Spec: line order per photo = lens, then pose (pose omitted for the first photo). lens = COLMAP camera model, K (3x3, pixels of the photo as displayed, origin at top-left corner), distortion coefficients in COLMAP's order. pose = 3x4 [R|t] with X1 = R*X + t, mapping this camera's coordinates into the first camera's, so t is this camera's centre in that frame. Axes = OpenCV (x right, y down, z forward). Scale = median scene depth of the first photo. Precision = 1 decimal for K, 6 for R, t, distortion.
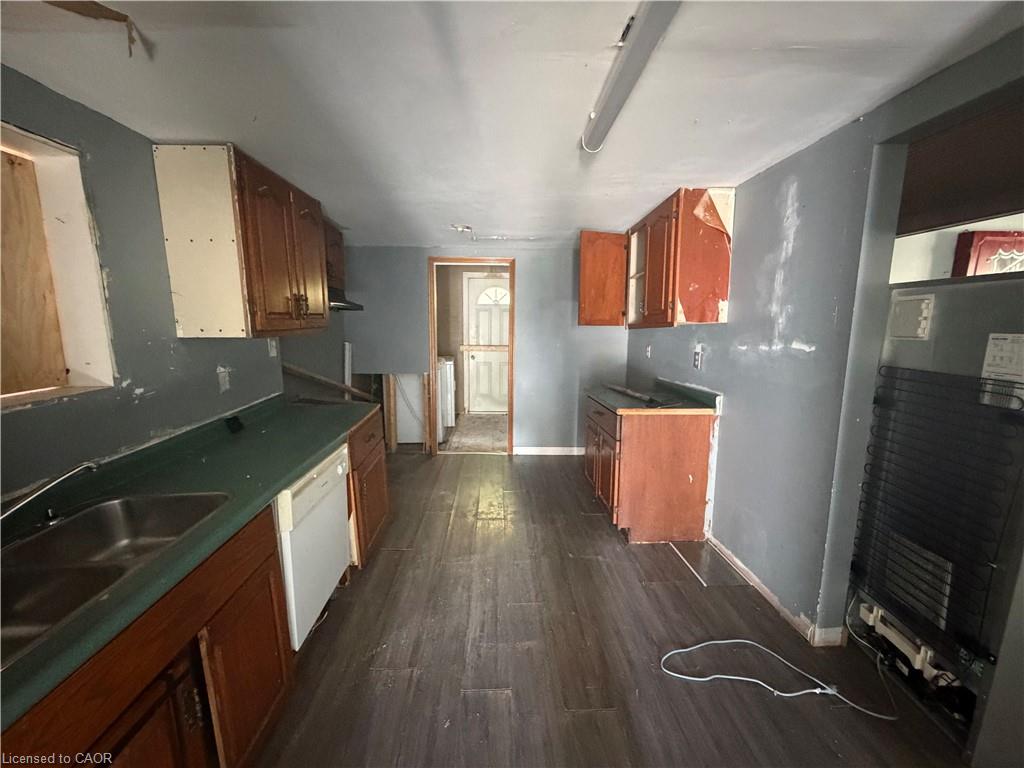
lens RADIAL K [[410.5, 0, 512.0], [0, 410.5, 384.0], [0, 0, 1]] dist [-0.001183, -0.000234]
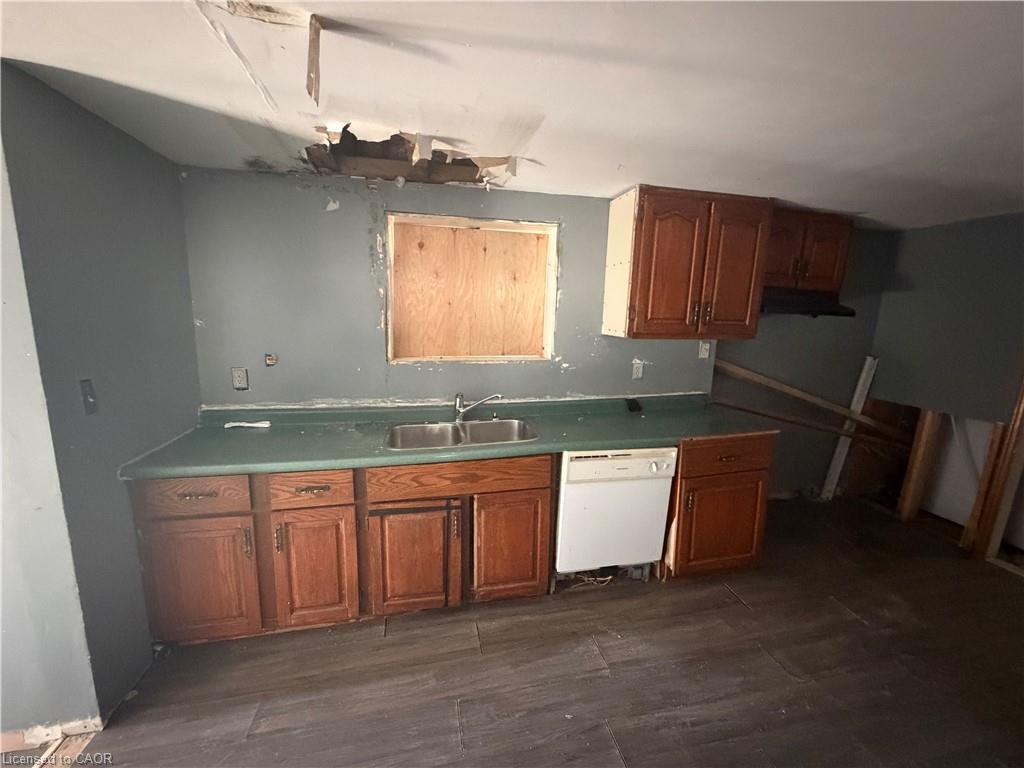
lens RADIAL K [[410.5, 0, 512.0], [0, 410.5, 384.0], [0, 0, 1]] dist [-0.001183, -0.000234]
pose [[0.178691, 0.182456, -0.966840, 0.462506], [-0.181154, 0.971957, 0.149941, -0.085721], [0.967085, 0.148353, 0.206733, 0.357934]]
